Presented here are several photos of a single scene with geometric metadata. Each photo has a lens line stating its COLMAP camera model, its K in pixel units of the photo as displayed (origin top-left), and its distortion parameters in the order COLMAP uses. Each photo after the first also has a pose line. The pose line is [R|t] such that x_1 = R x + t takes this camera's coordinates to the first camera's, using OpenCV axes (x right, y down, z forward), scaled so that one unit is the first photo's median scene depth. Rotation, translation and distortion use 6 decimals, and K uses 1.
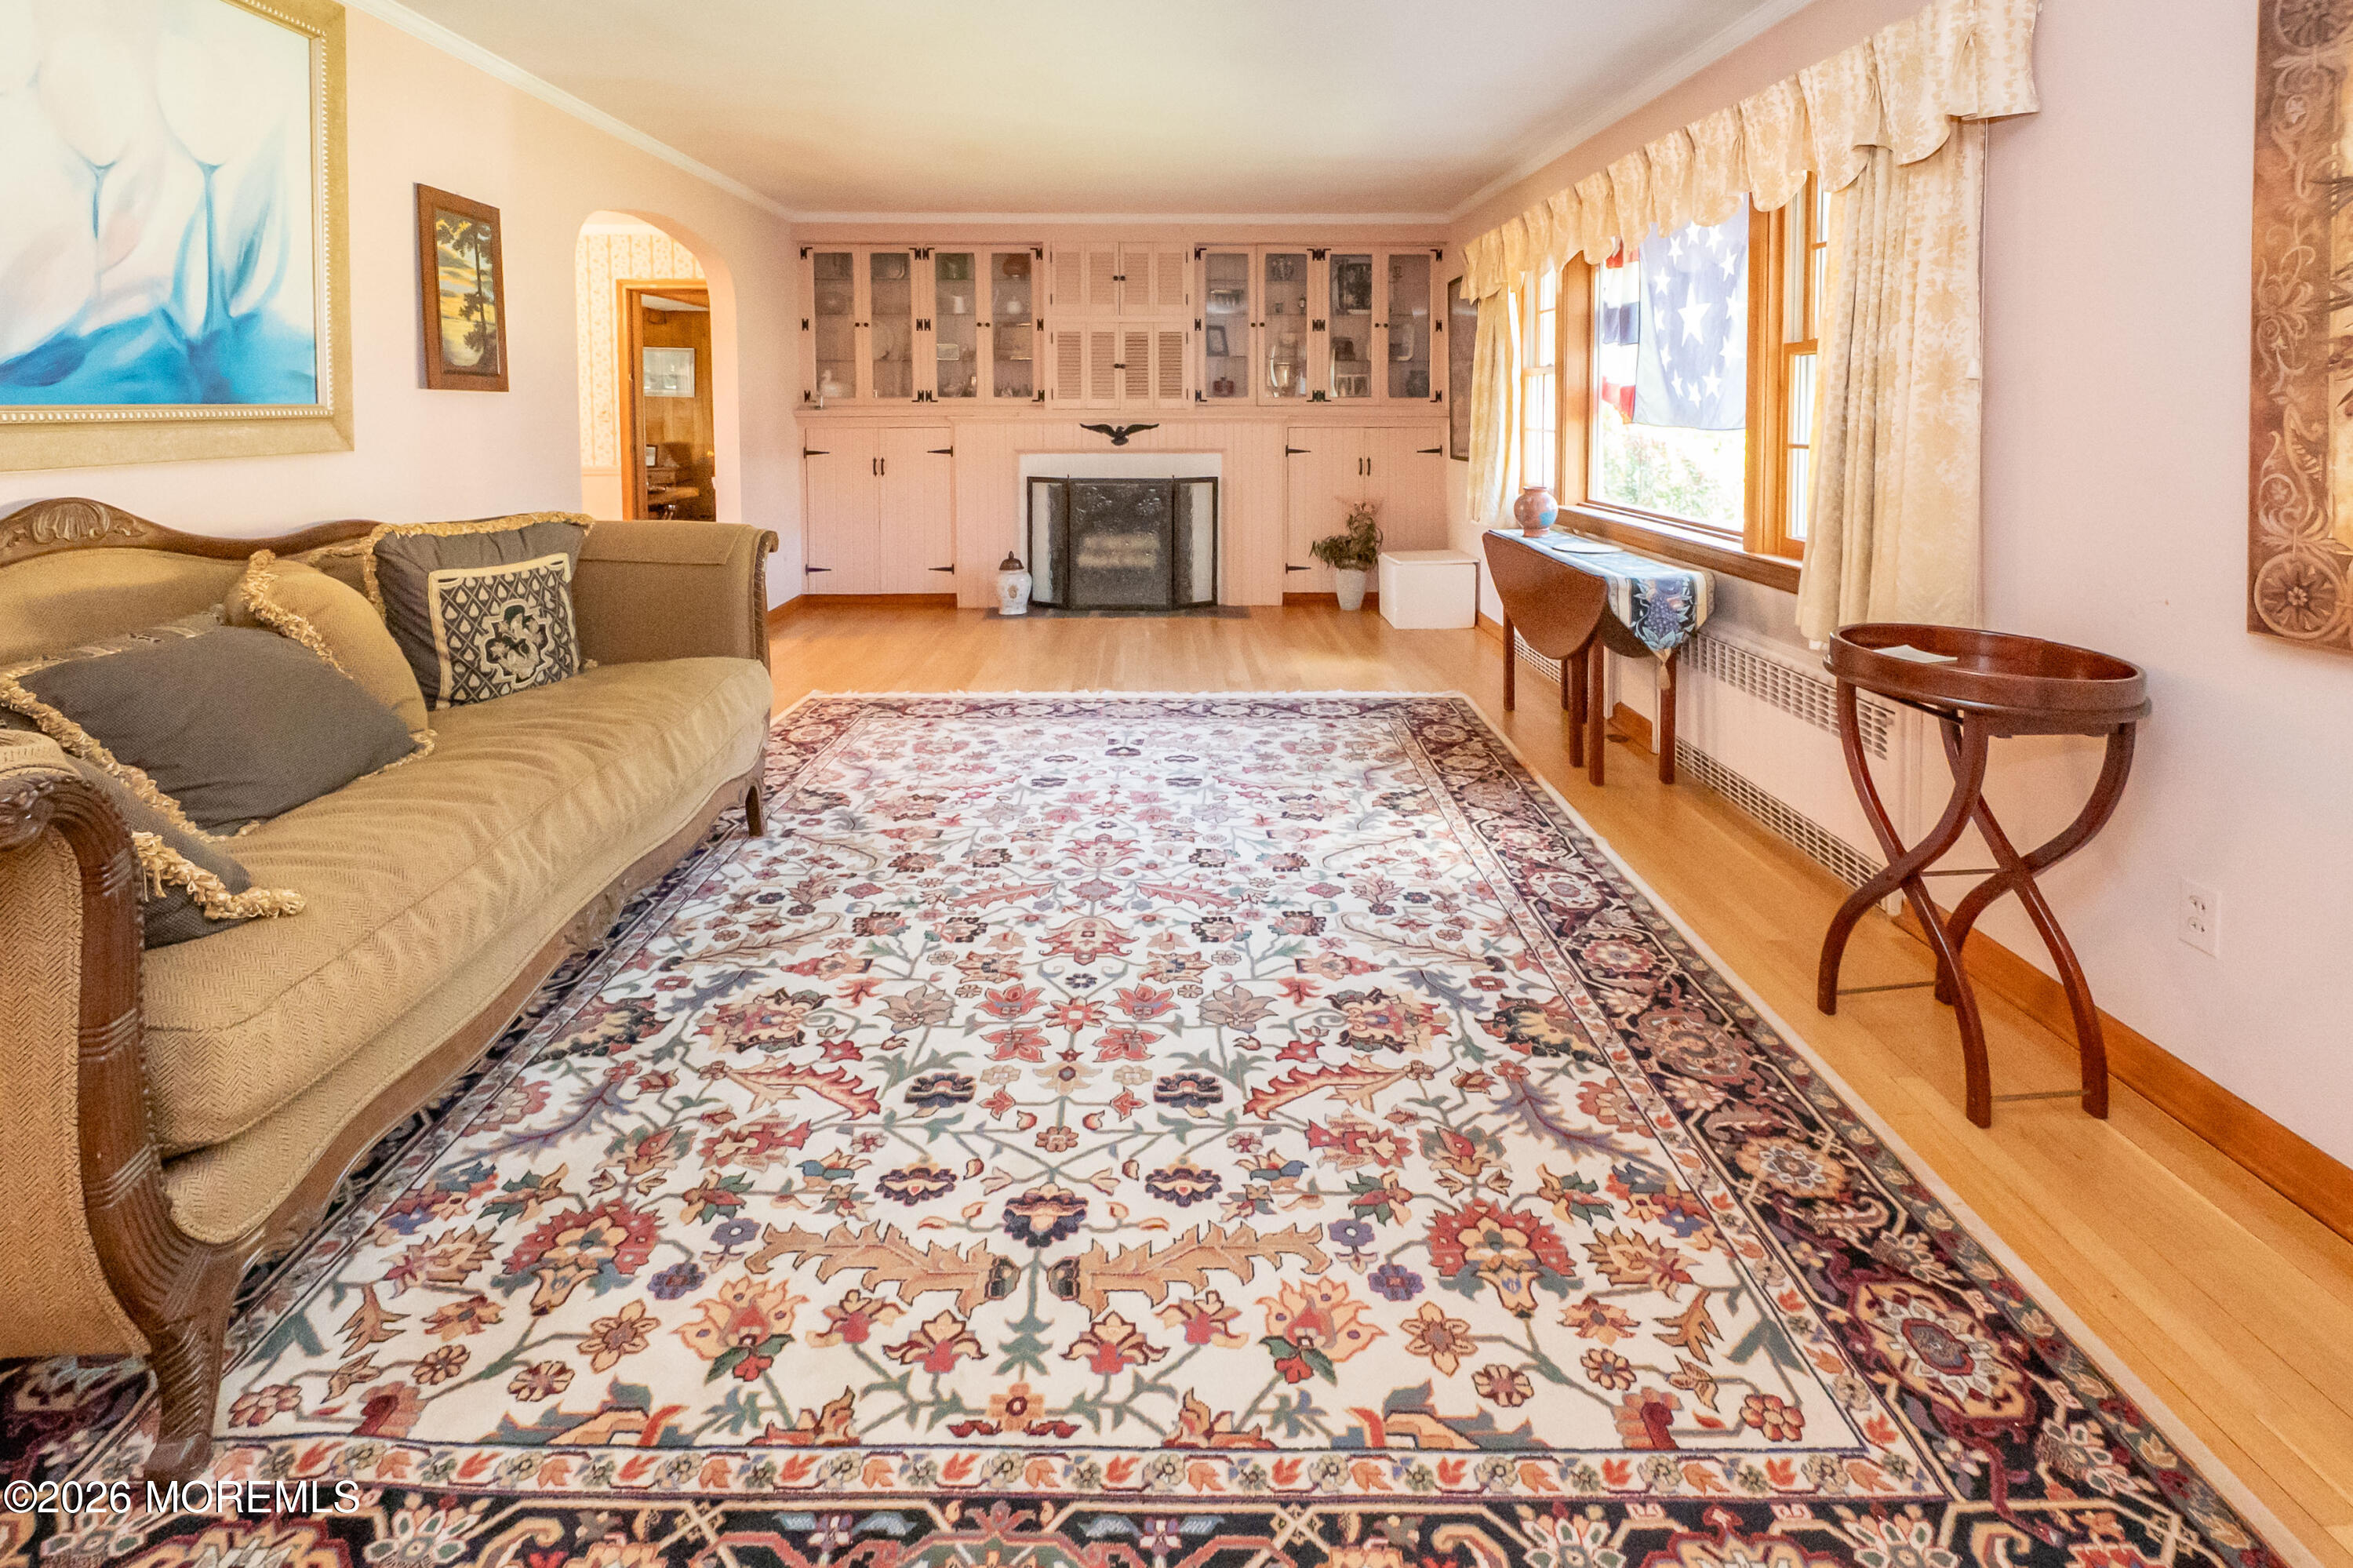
lens RADIAL K [[1083.7, 0, 1168.3], [0, 1083.7, 422.9], [0, 0, 1]] dist [0.009412, -0.004736]
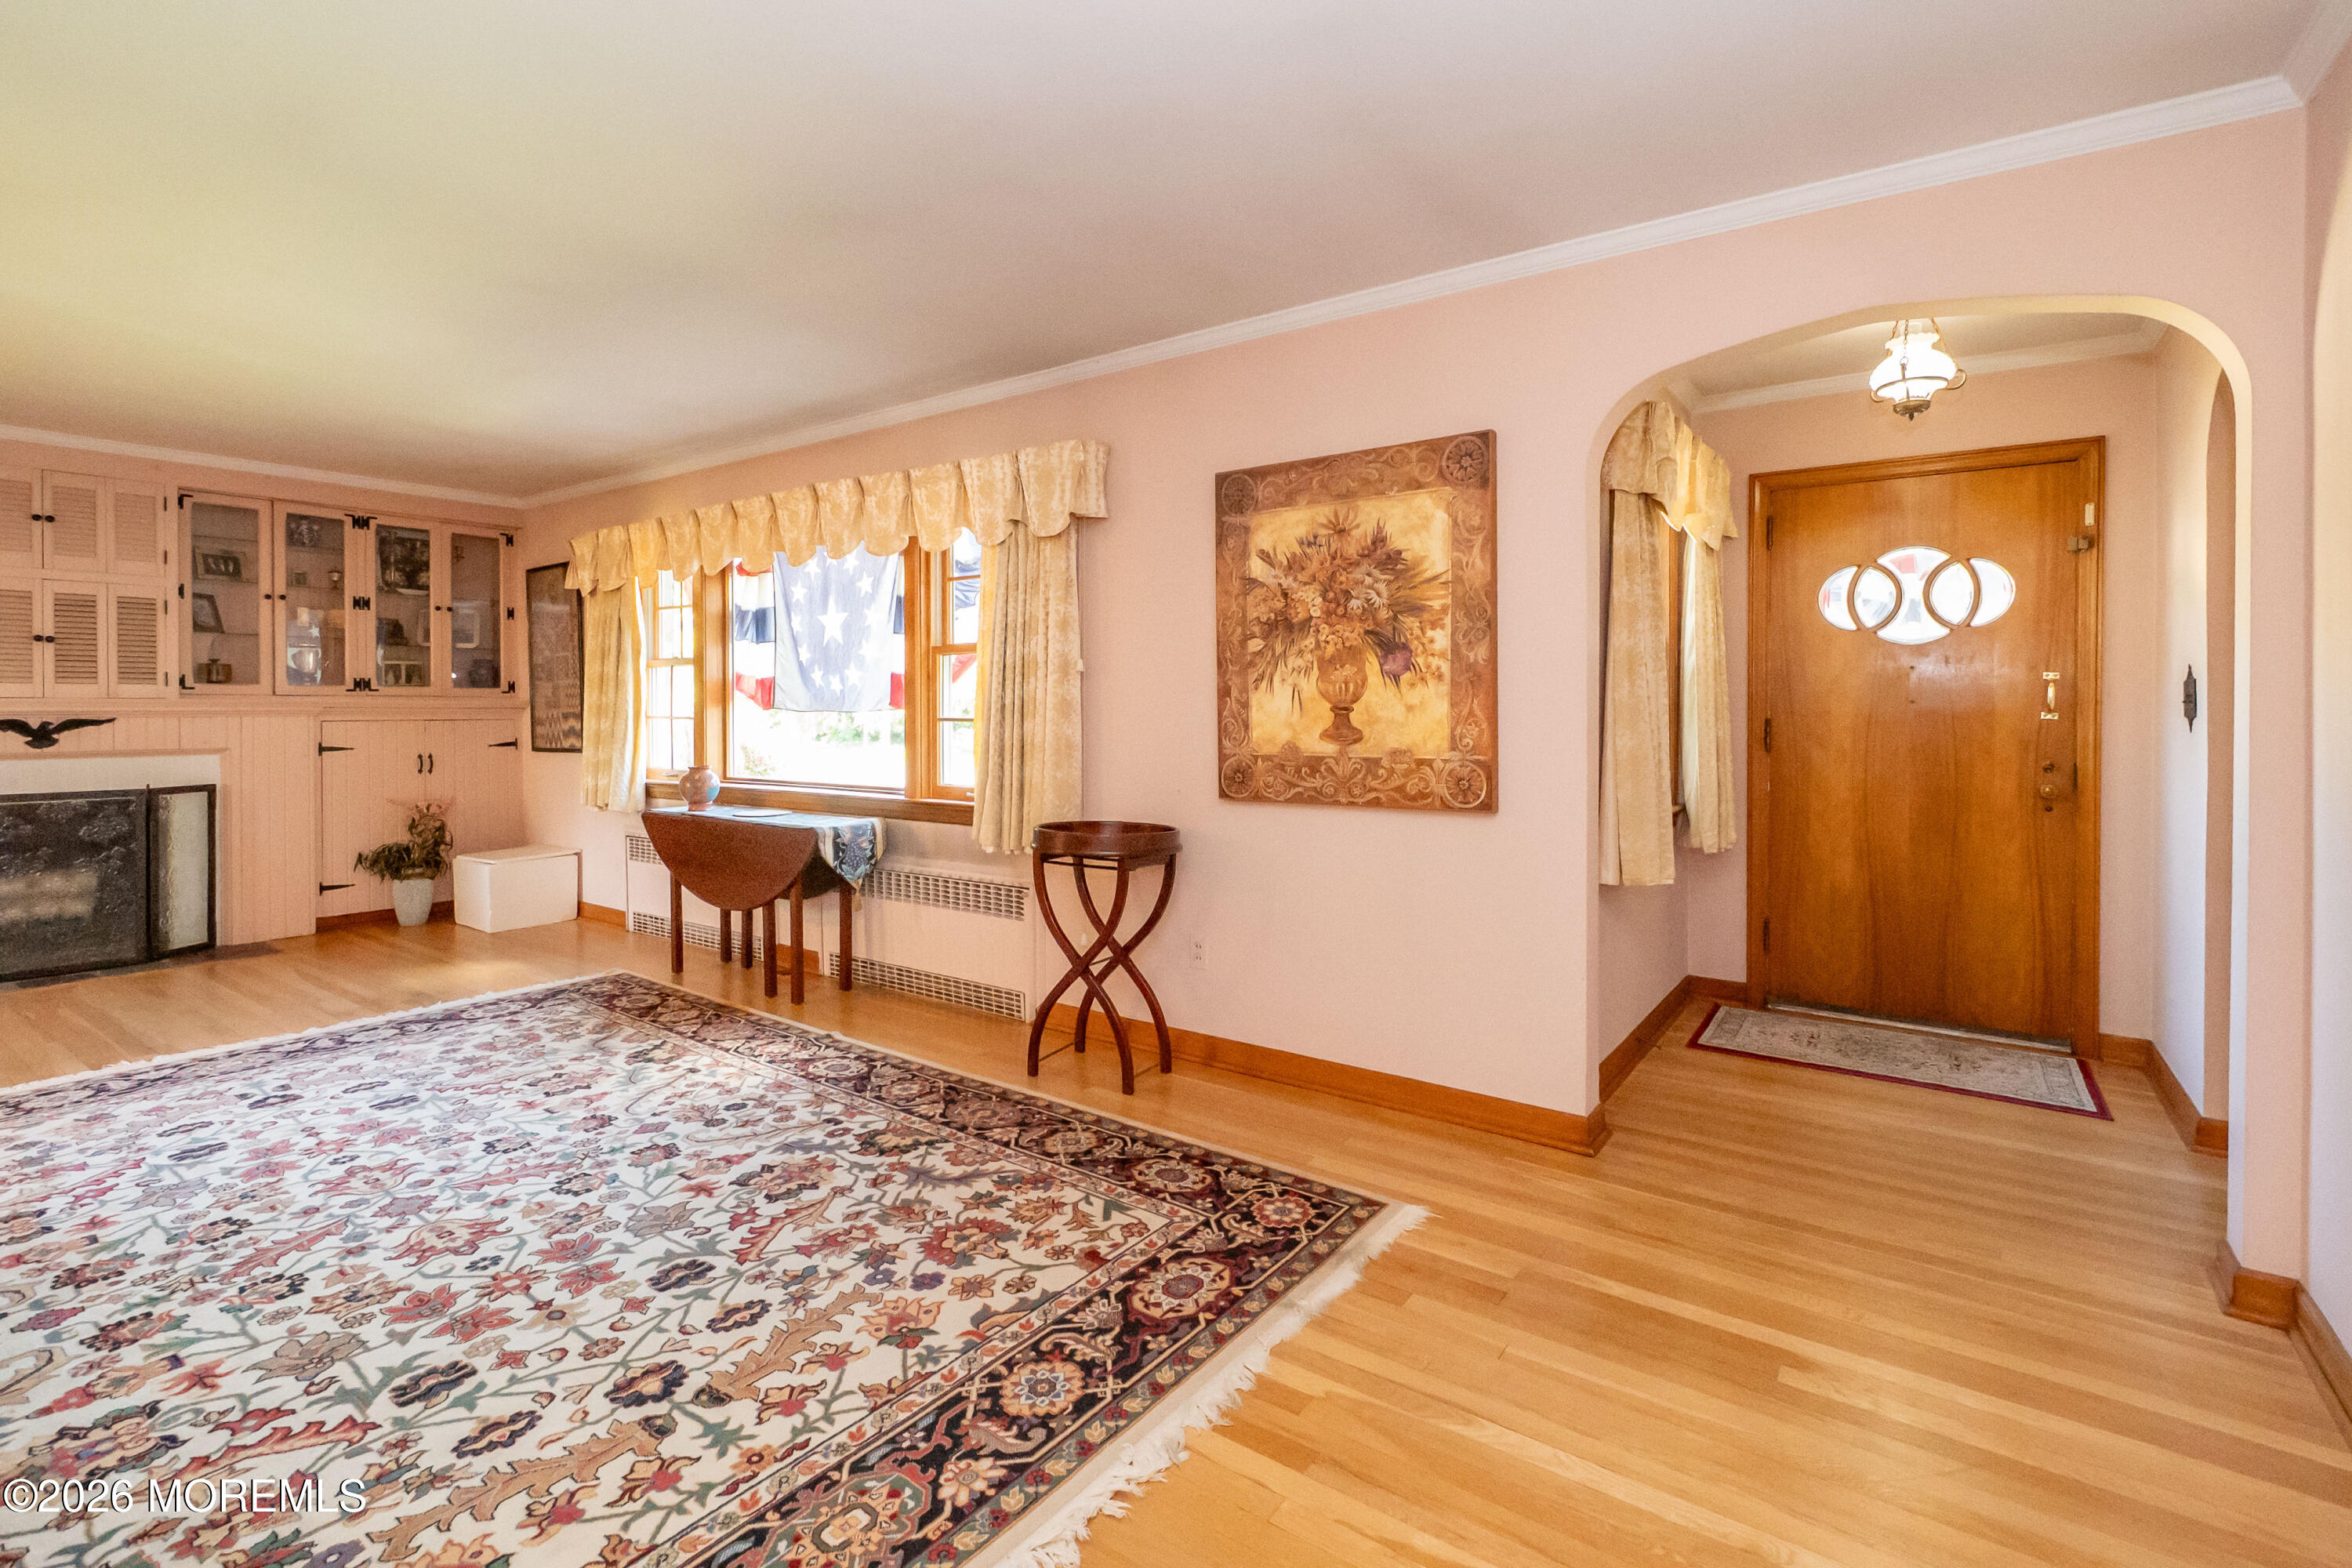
lens RADIAL K [[1076.4, 0, 1169.2], [0, 1076.4, 669.1], [0, 0, 1]] dist [-0.002261, -0.004994]
pose [[0.597789, 0.026991, 0.801199, -0.641881], [0.014622, 0.998900, -0.044561, 0.040301], [-0.801520, 0.038353, 0.596737, -0.115755]]
